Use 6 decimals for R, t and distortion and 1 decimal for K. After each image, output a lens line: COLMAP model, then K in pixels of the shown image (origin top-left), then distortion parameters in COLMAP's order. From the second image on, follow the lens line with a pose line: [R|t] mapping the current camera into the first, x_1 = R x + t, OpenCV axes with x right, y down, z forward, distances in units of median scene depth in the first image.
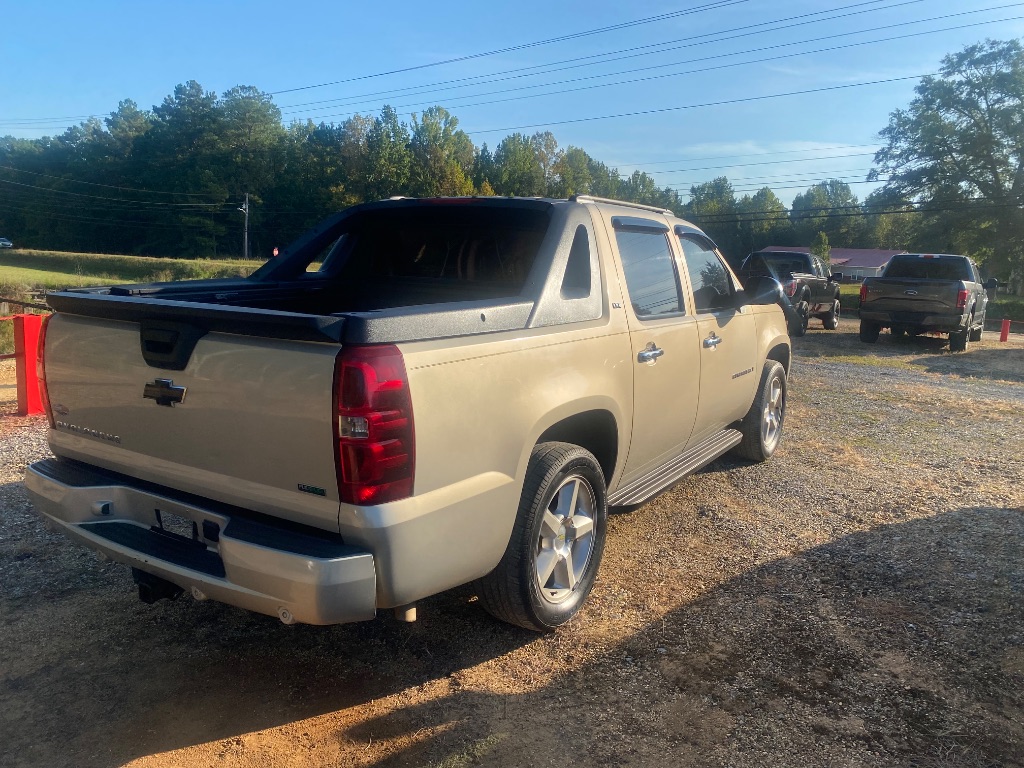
lens RADIAL K [[776.7, 0, 512.0], [0, 776.7, 384.0], [0, 0, 1]] dist [0.021354, -0.007953]
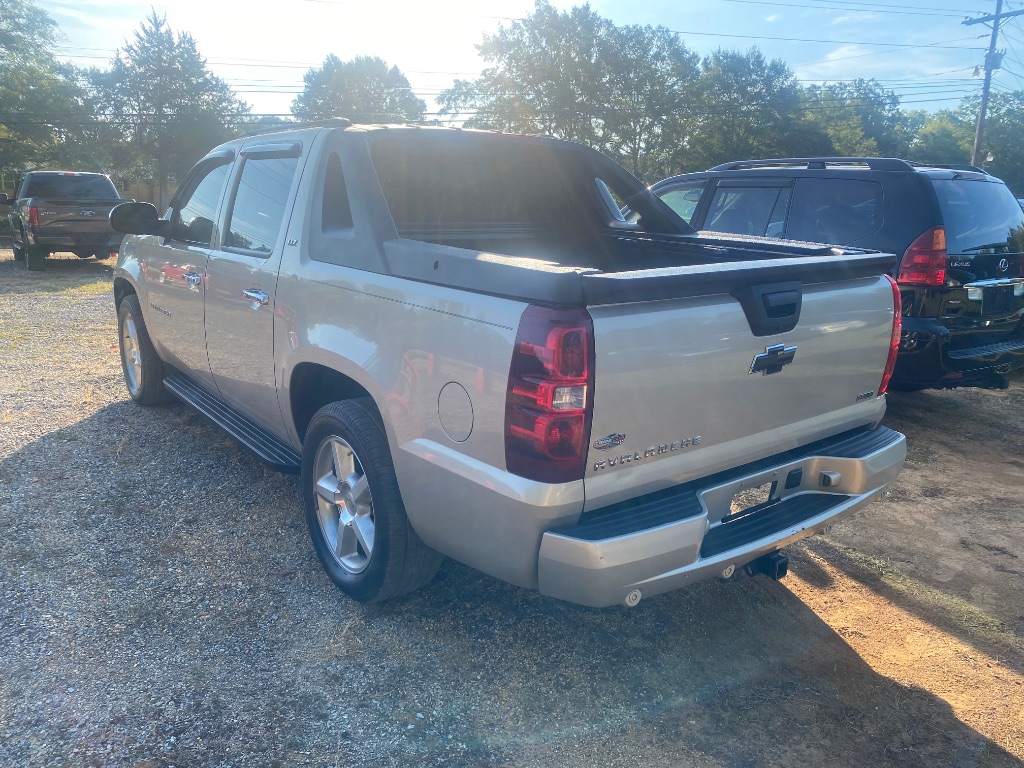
lens RADIAL K [[776.7, 0, 512.0], [0, 776.7, 384.0], [0, 0, 1]] dist [0.021354, -0.007953]
pose [[0.356733, -0.252792, 0.899354, -1.392675], [0.155076, 0.965361, 0.209834, -0.203318], [-0.921245, 0.064613, 0.383578, 0.927036]]
